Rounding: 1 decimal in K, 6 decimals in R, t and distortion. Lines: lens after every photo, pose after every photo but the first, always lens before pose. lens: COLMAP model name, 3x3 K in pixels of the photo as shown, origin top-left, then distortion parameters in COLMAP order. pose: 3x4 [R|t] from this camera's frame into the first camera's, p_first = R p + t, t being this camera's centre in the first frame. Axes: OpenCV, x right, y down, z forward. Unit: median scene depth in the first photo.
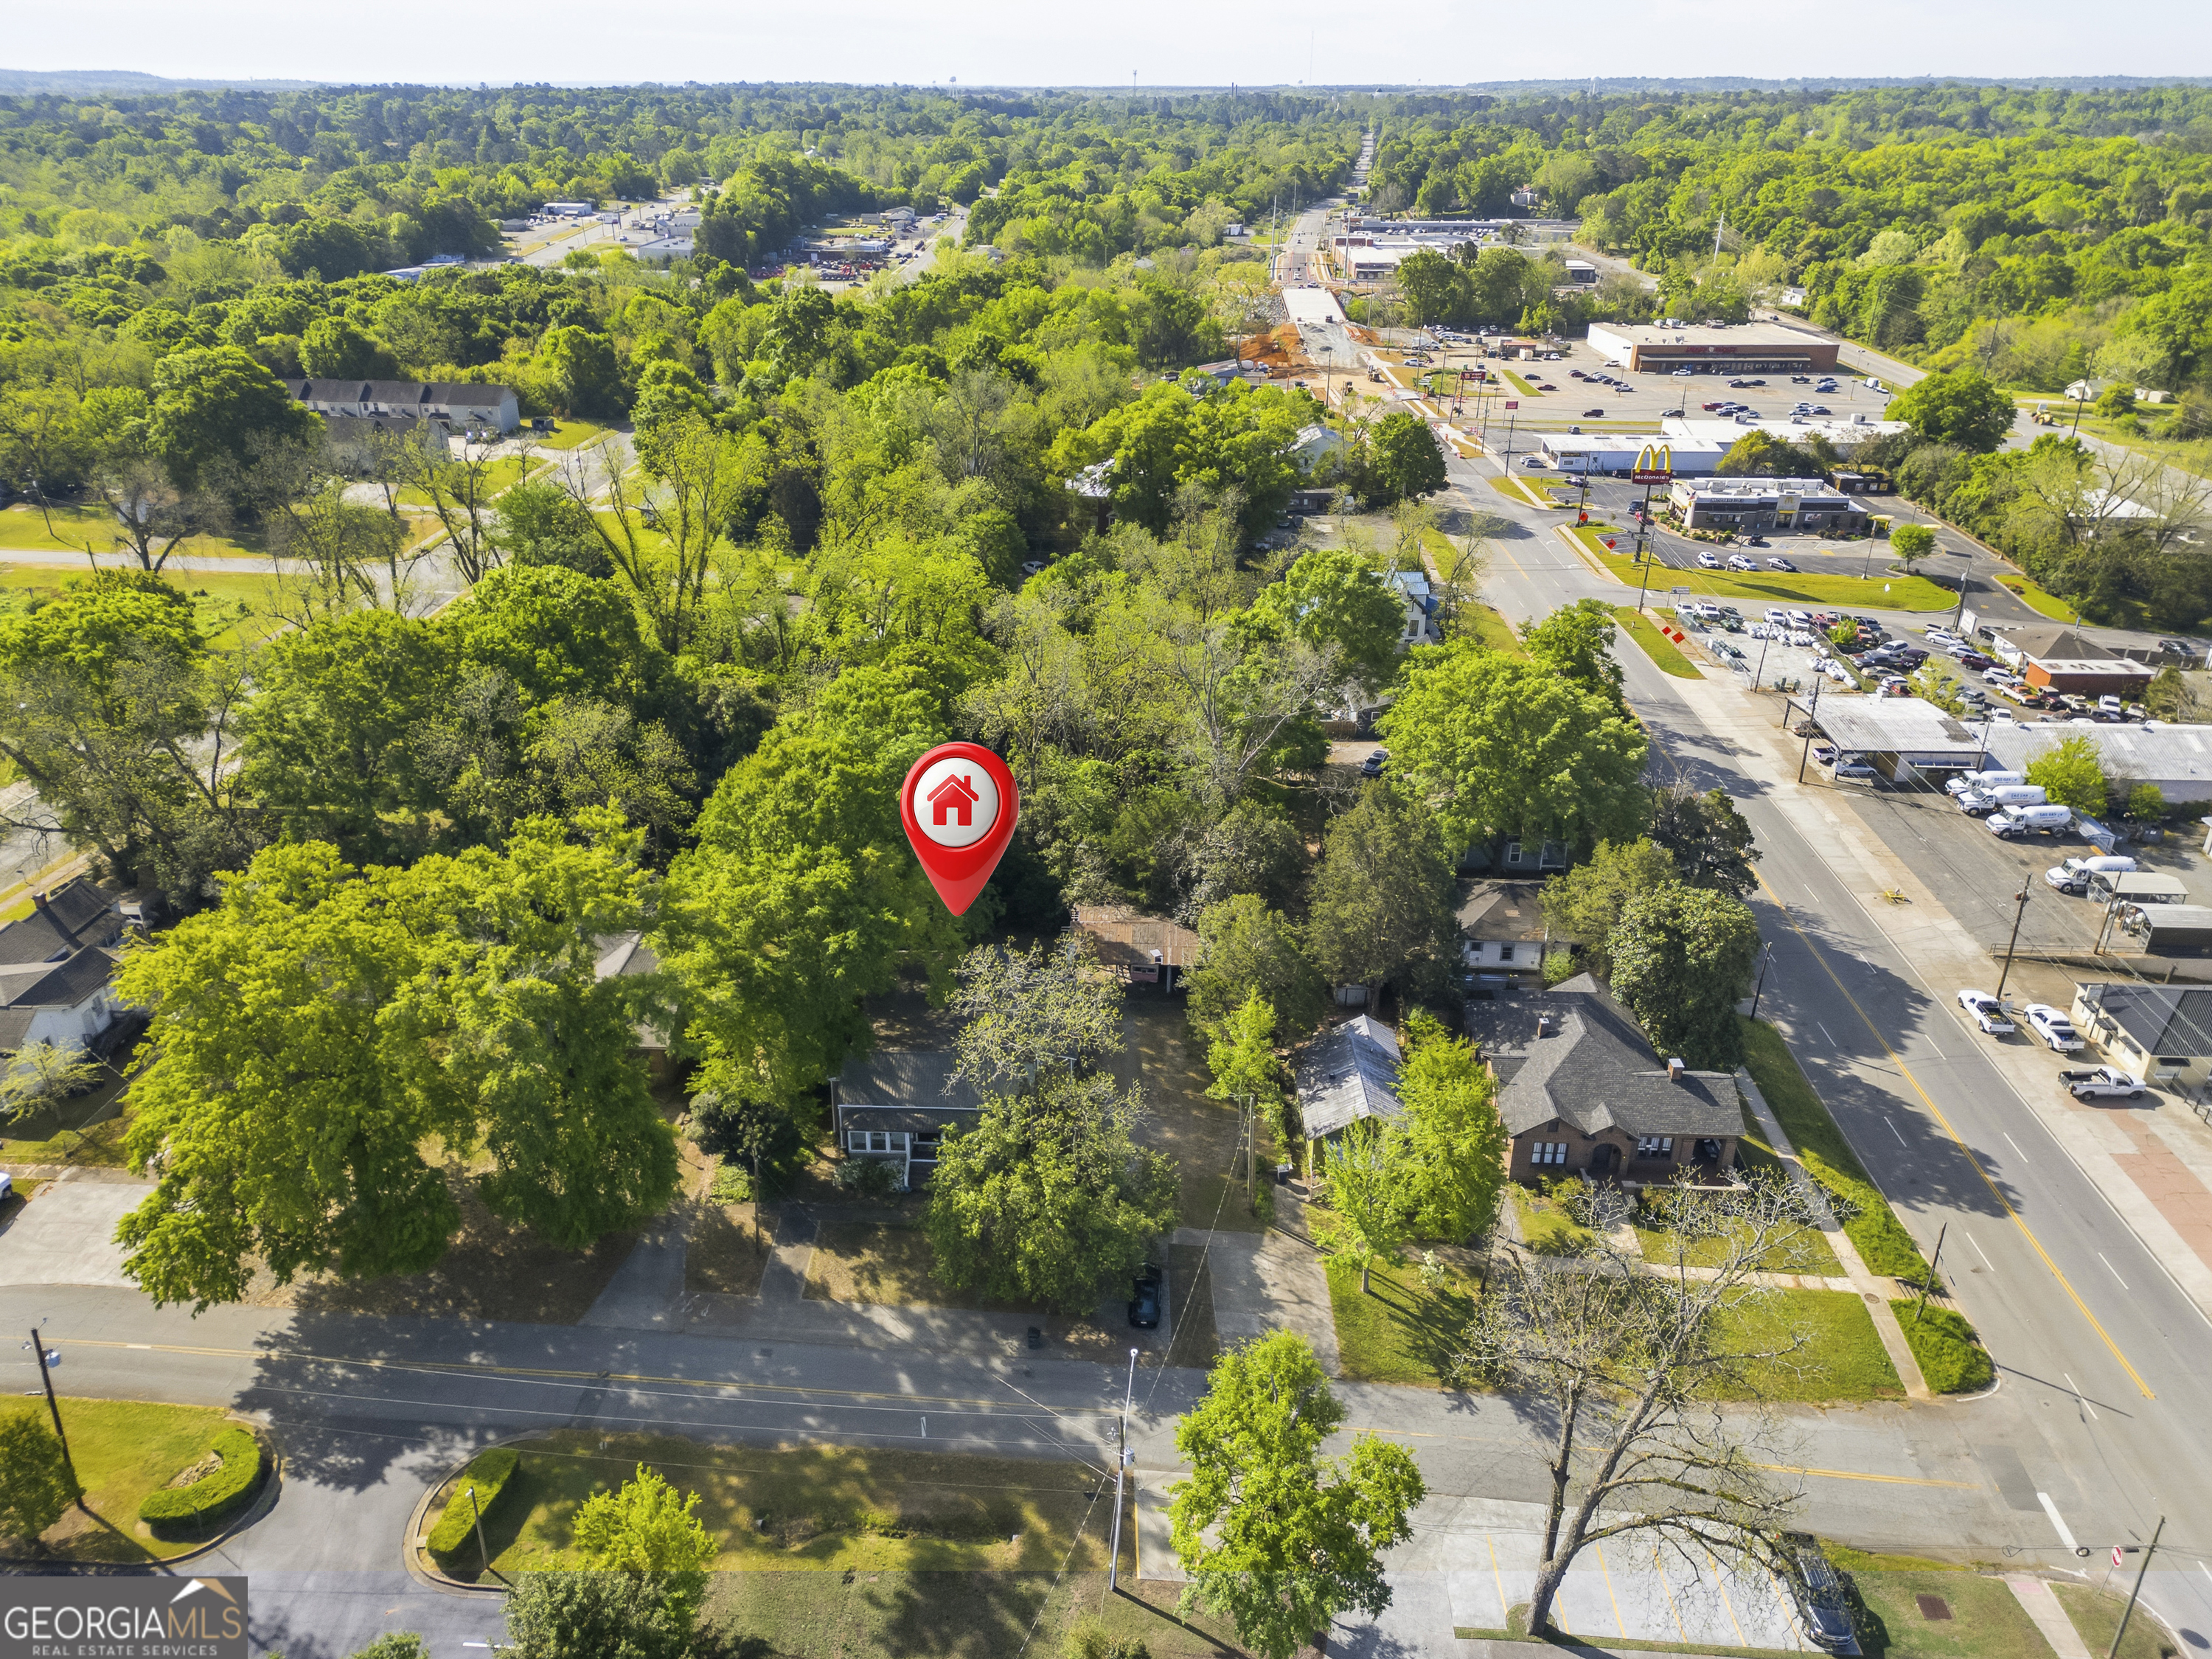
lens RADIAL K [[1541.8, 0, 1097.8], [0, 1541.8, 831.2], [0, 0, 1]] dist [0.077577, -0.071799]
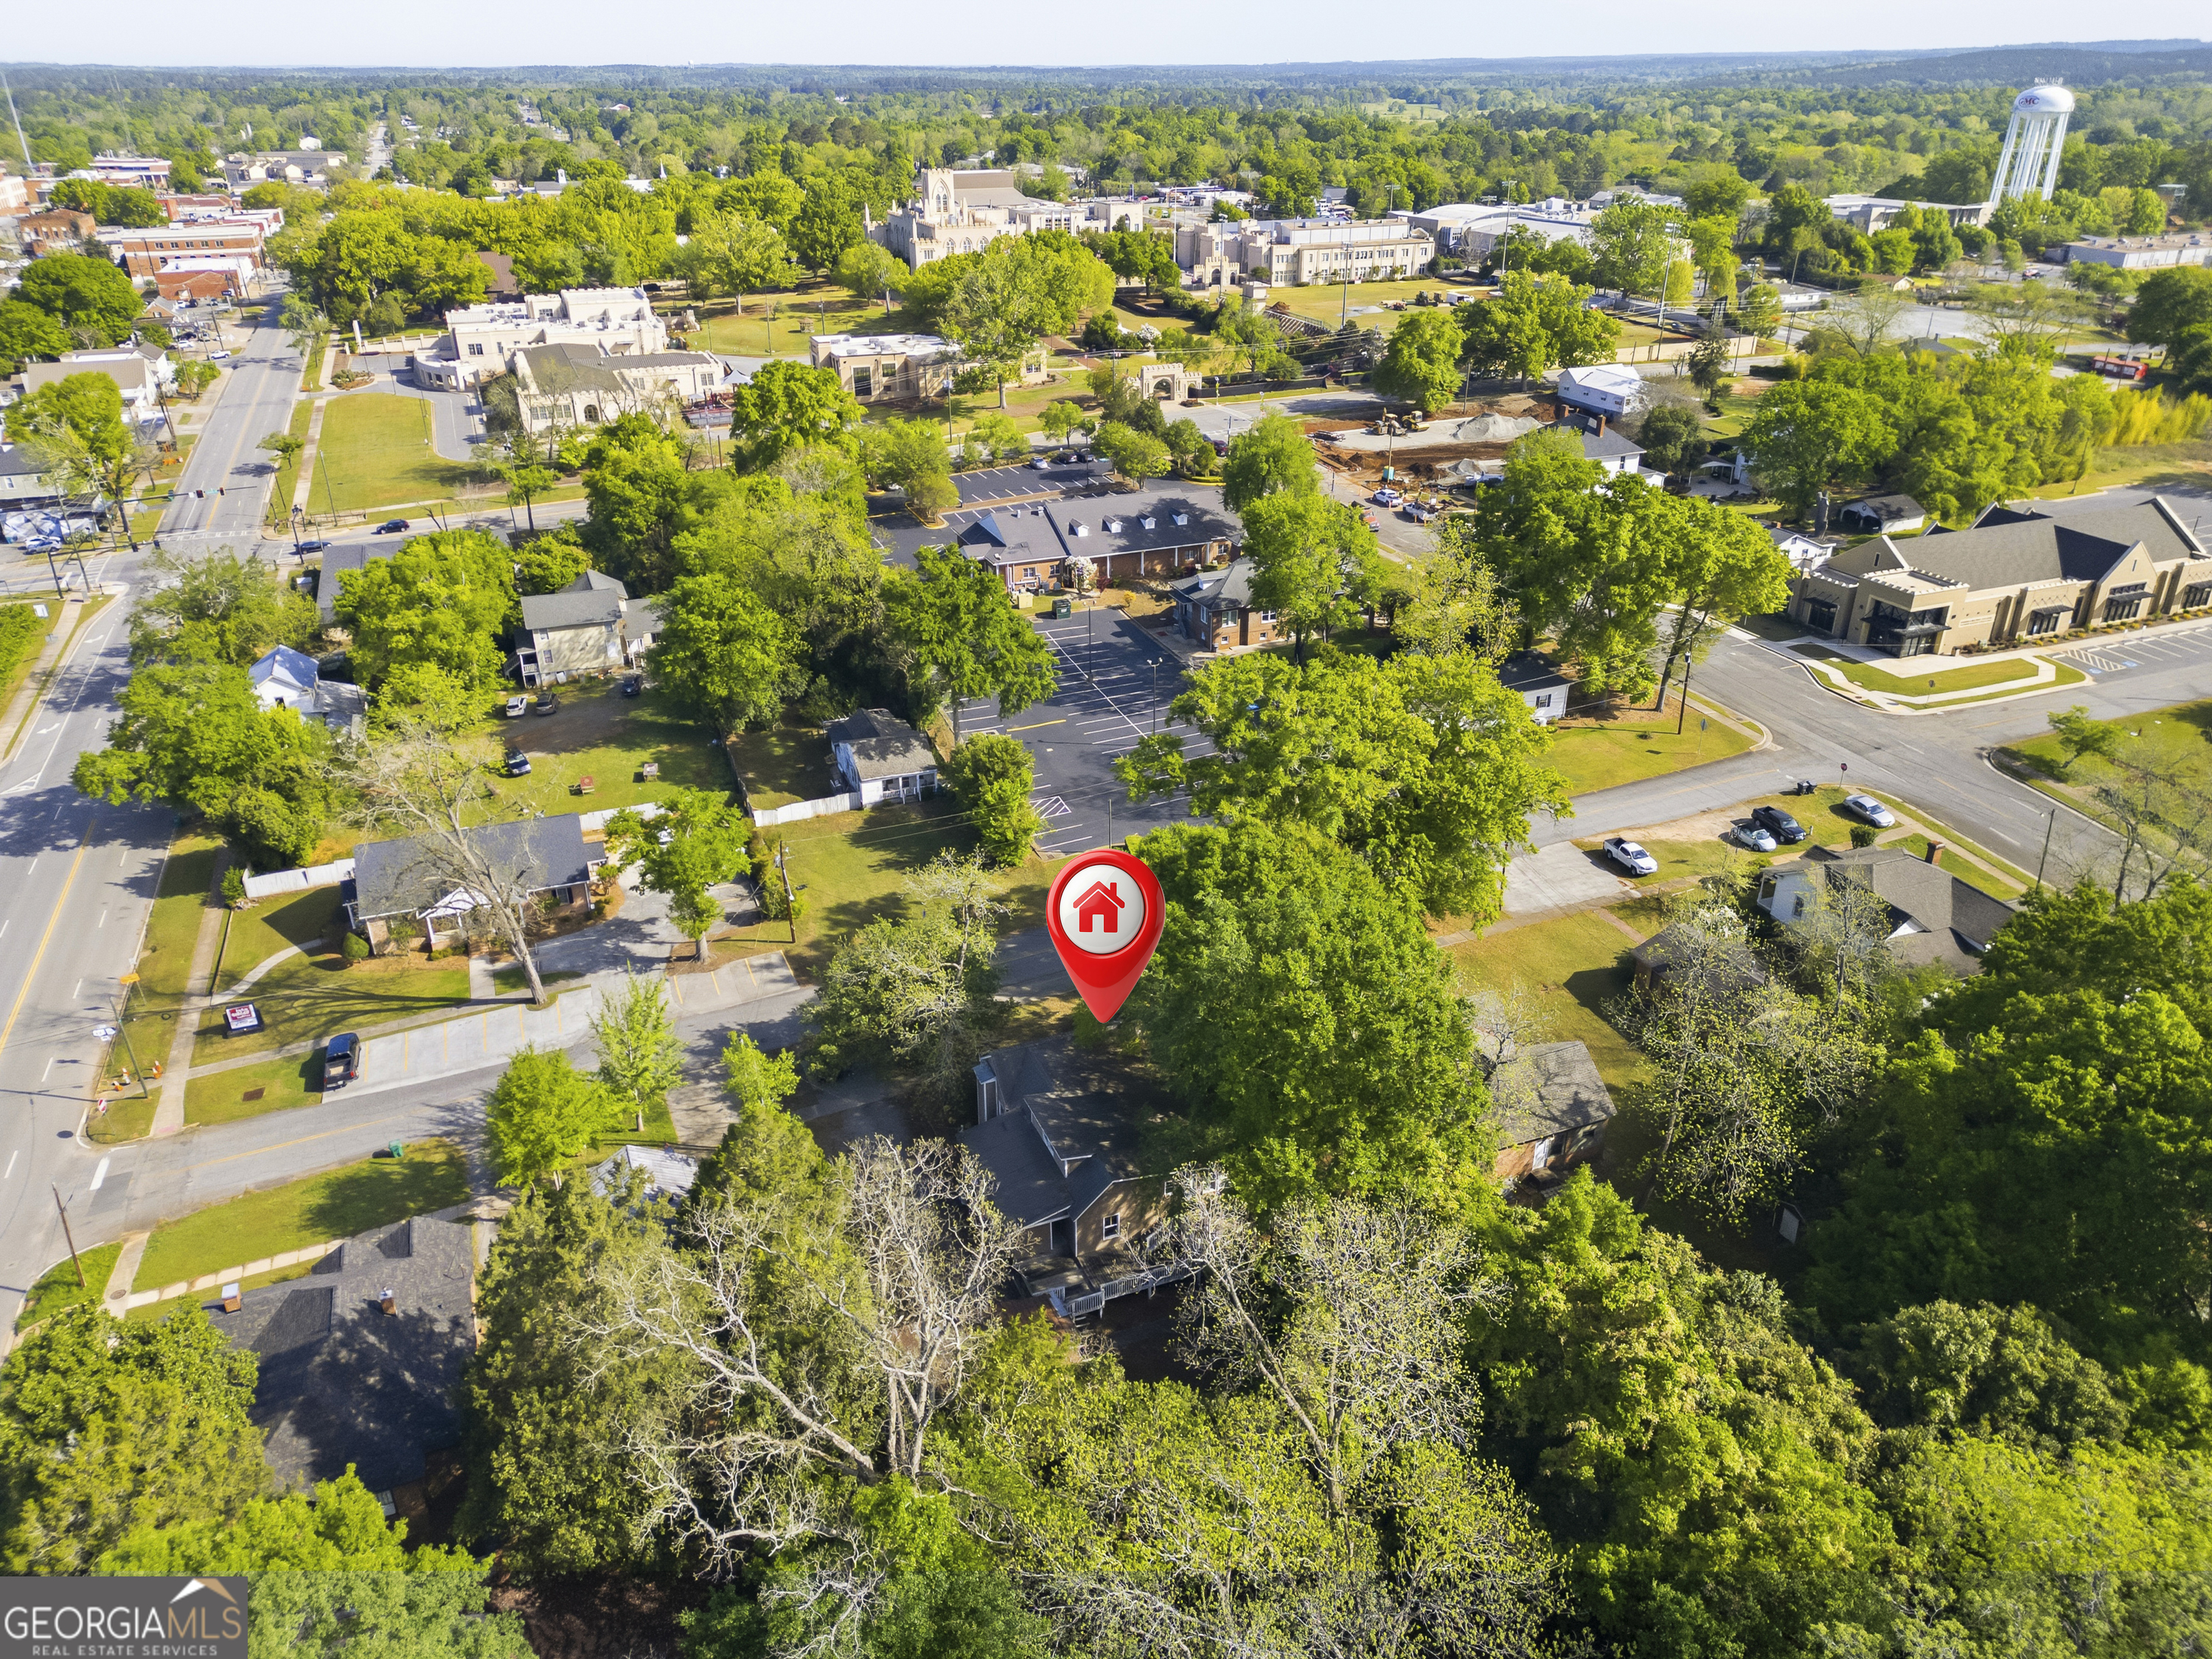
lens RADIAL K [[1541.8, 0, 1097.8], [0, 1541.8, 831.2], [0, 0, 1]] dist [0.077577, -0.071799]
pose [[-0.919200, 0.174979, -0.352781, 0.093832], [-0.166254, 0.639662, 0.750461, -0.311491], [0.356975, 0.748475, -0.558886, 0.655989]]
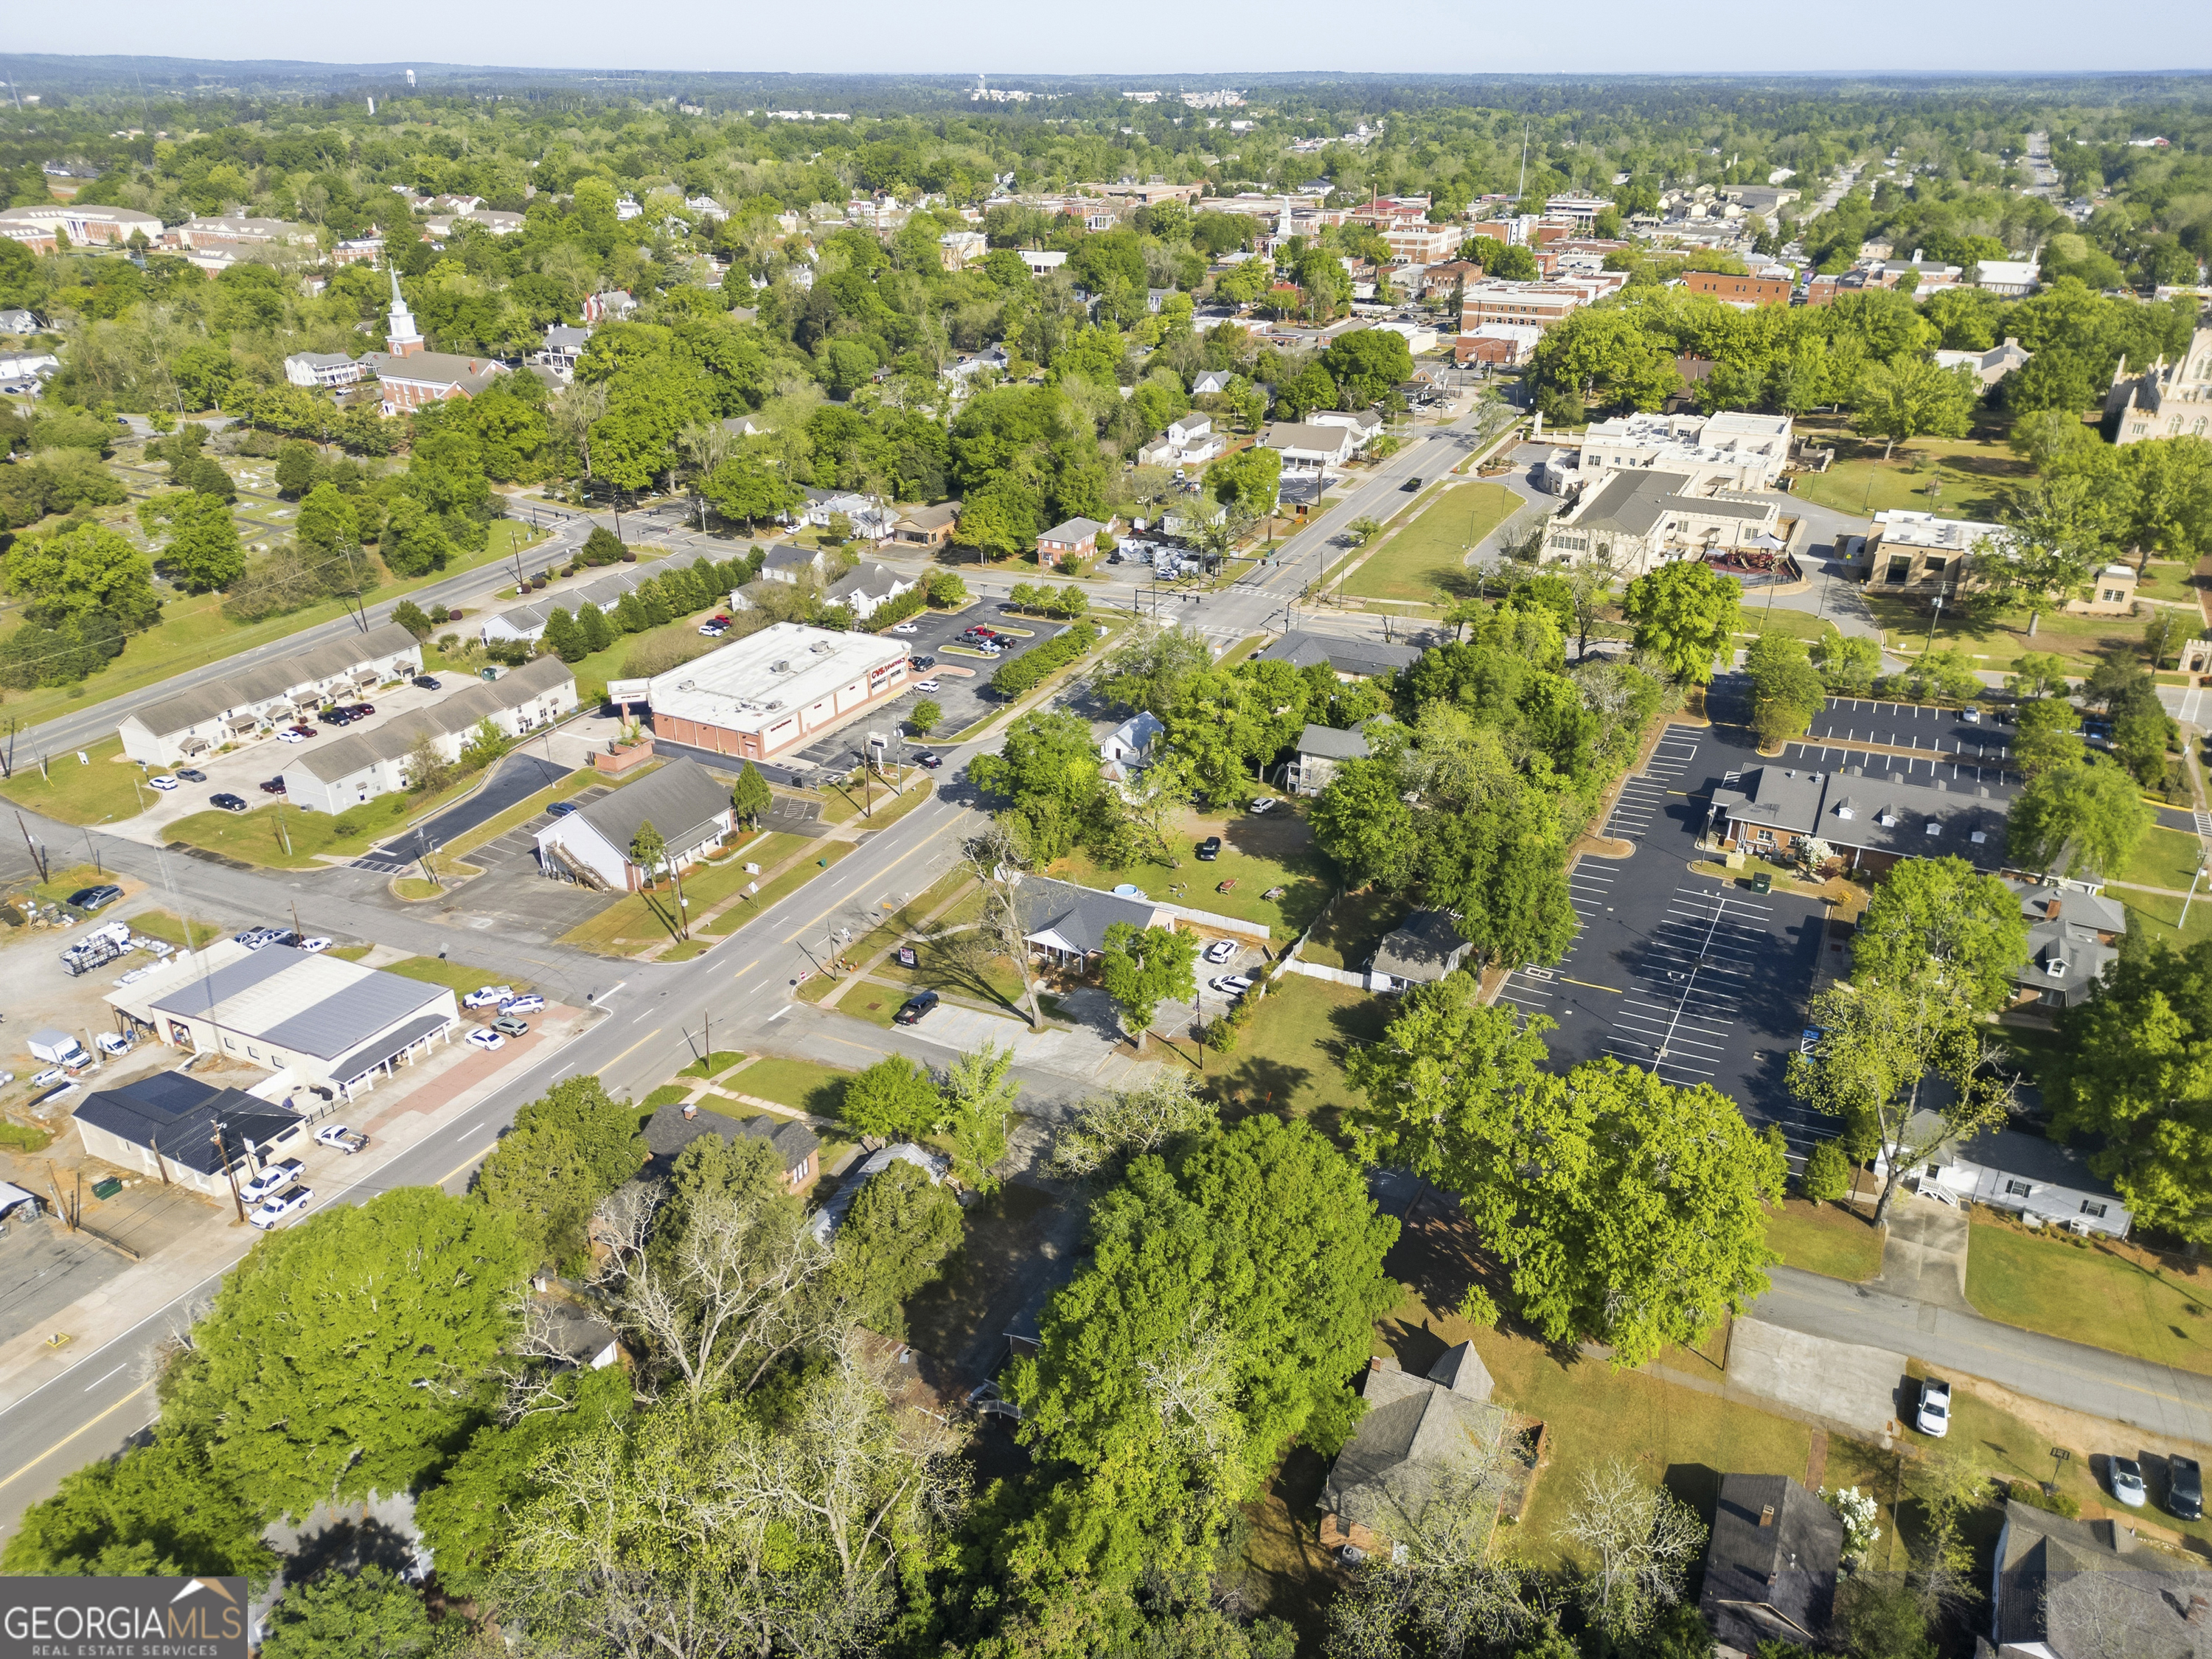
lens RADIAL K [[1532.6, 0, 1098.8], [0, 1532.6, 840.1], [0, 0, 1]] dist [0.102123, -0.116541]
pose [[-0.901485, -0.197865, 0.384935, -0.206732], [0.179368, 0.638618, 0.748327, -0.451834], [-0.393894, 0.743651, -0.540214, 0.655110]]
